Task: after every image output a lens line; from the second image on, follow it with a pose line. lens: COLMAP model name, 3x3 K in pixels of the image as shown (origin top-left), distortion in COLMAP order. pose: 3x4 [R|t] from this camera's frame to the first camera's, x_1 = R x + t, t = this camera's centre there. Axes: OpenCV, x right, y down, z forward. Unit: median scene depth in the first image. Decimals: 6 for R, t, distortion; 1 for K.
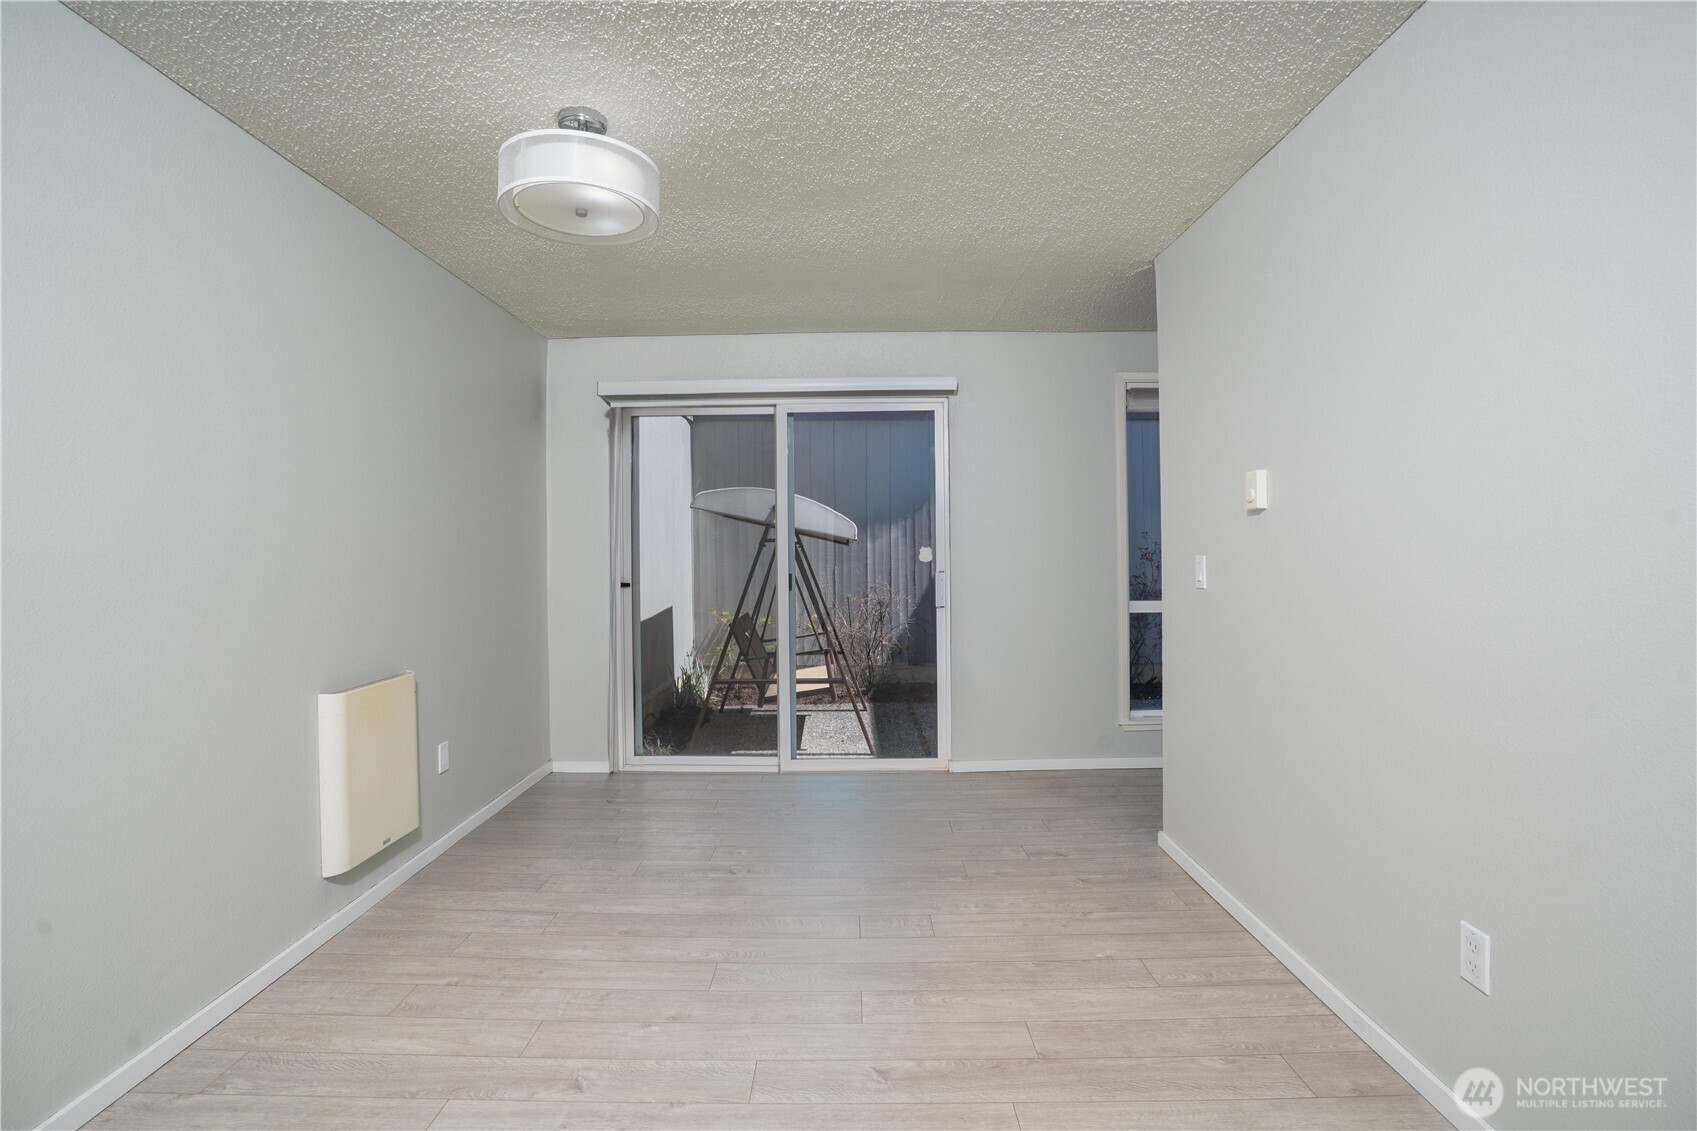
lens RADIAL K [[784.3, 0, 845.6], [0, 784.3, 559.0], [0, 0, 1]] dist [-0.058930, 0.011309]
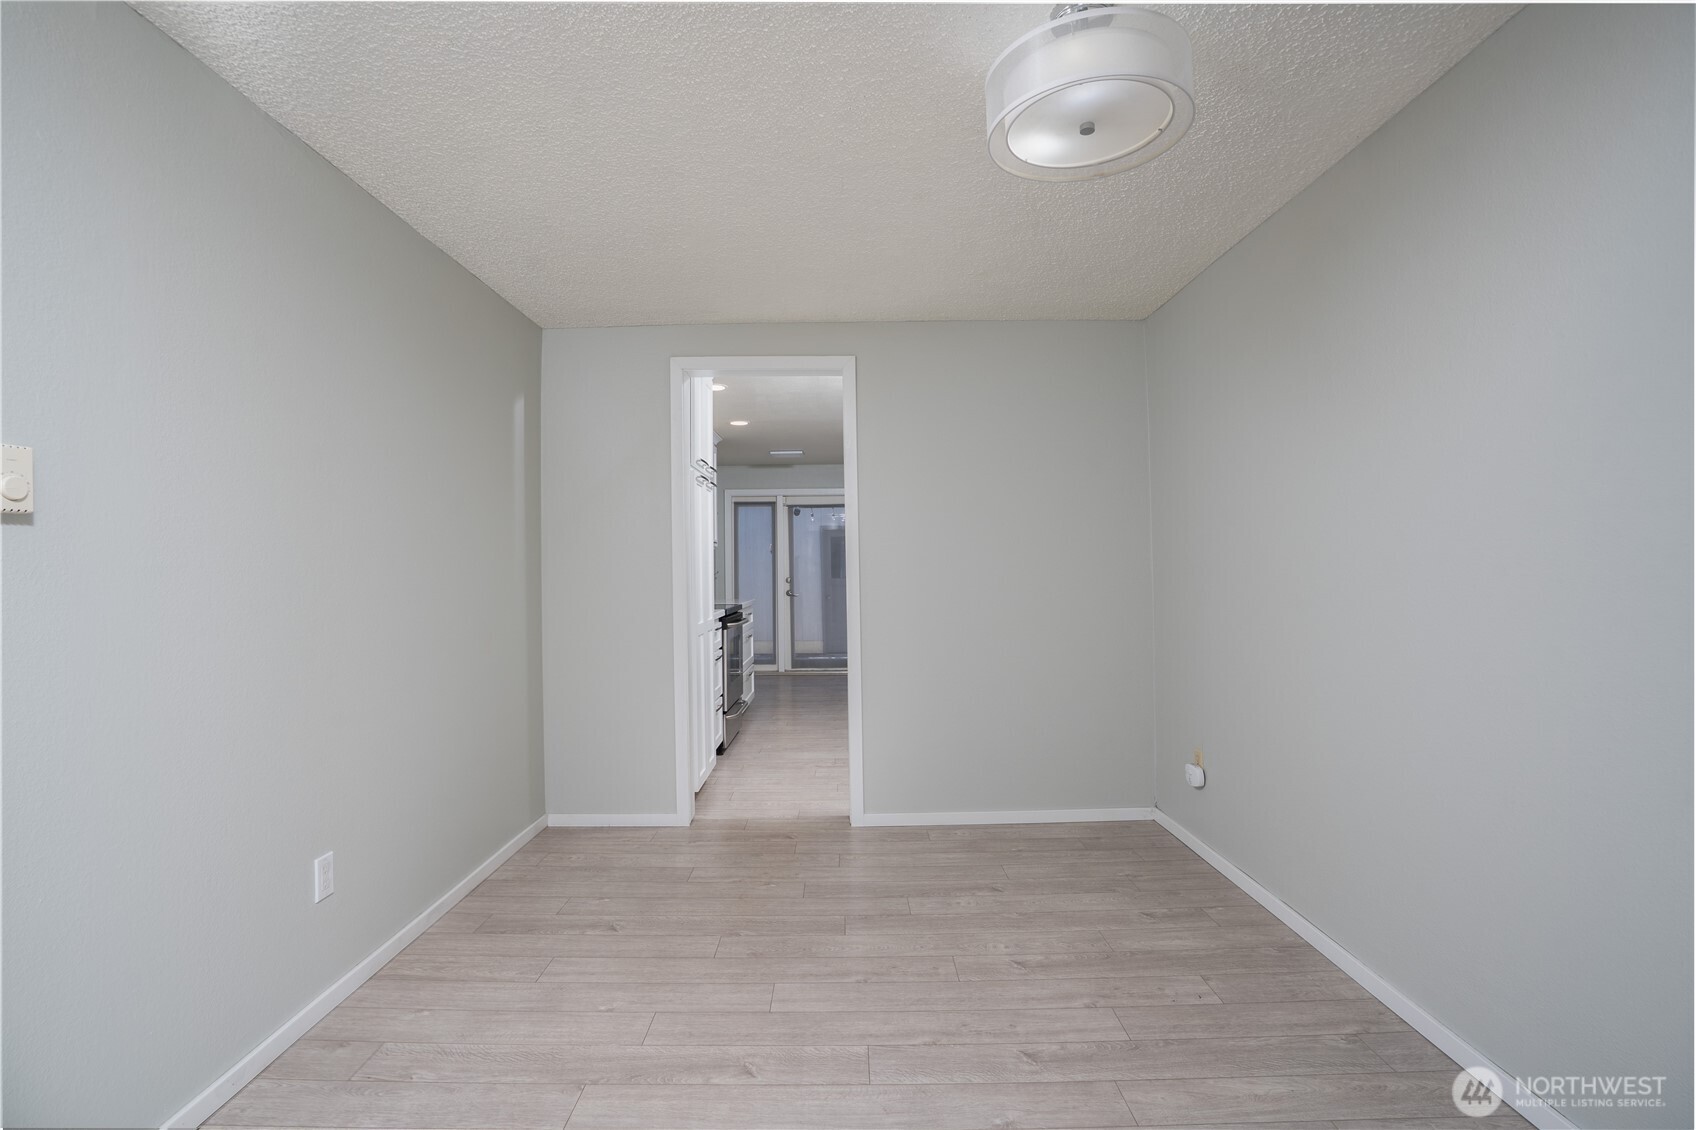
lens RADIAL K [[783.8, 0, 849.4], [0, 783.8, 563.1], [0, 0, 1]] dist [-0.058930, 0.011309]
pose [[-0.999714, 0.021180, -0.011093, -0.094024], [0.021105, 0.999754, 0.006884, -0.023890], [0.011236, 0.006648, -0.999915, 2.005123]]
